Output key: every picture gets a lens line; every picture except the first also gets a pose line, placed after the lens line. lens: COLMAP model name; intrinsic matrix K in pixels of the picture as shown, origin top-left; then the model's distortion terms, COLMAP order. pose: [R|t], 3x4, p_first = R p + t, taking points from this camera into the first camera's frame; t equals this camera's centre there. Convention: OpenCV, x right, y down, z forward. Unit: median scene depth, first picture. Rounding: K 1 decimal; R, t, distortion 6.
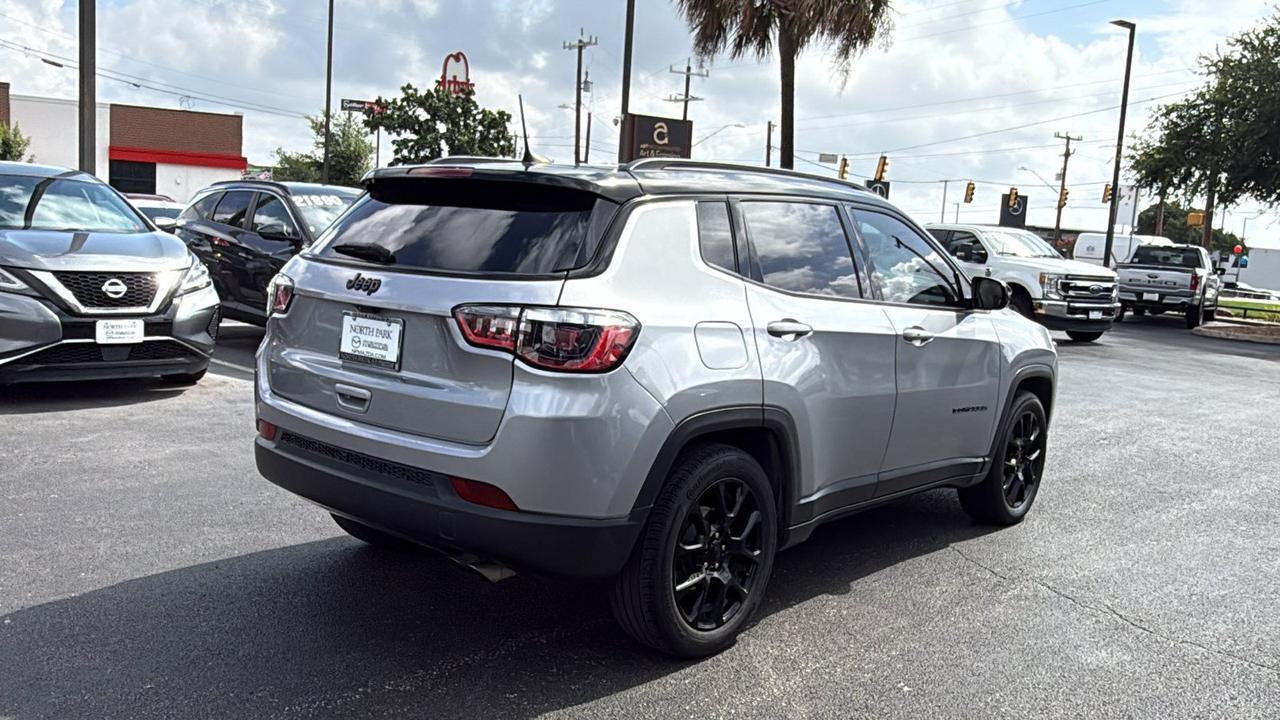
lens RADIAL K [[1088.9, 0, 644.4], [0, 1088.9, 369.2], [0, 0, 1]] dist [0.002840, -0.010245]
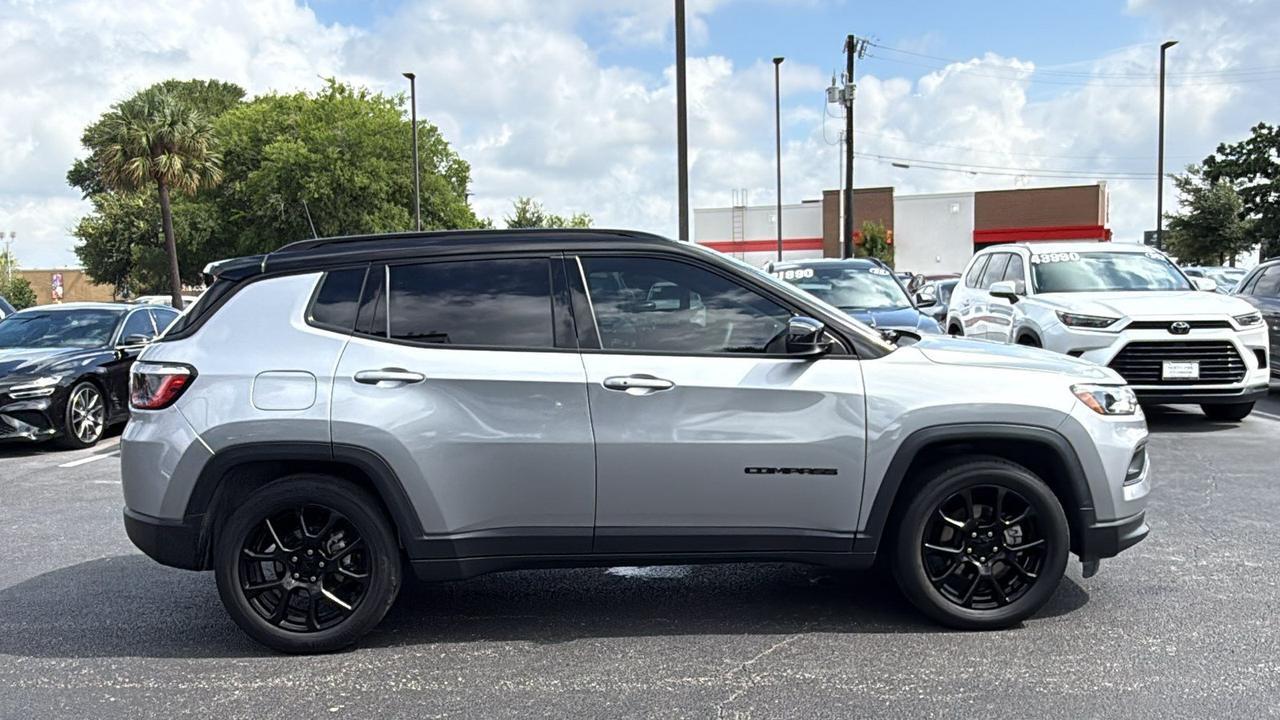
lens RADIAL K [[1088.9, 0, 645.4], [0, 1088.9, 358.1], [0, 0, 1]] dist [0.002840, -0.010245]
pose [[0.667580, -0.029324, -0.743961, 0.105676], [-0.027020, 0.997612, -0.063567, 0.000714], [0.744048, 0.062538, 0.665193, 0.041940]]
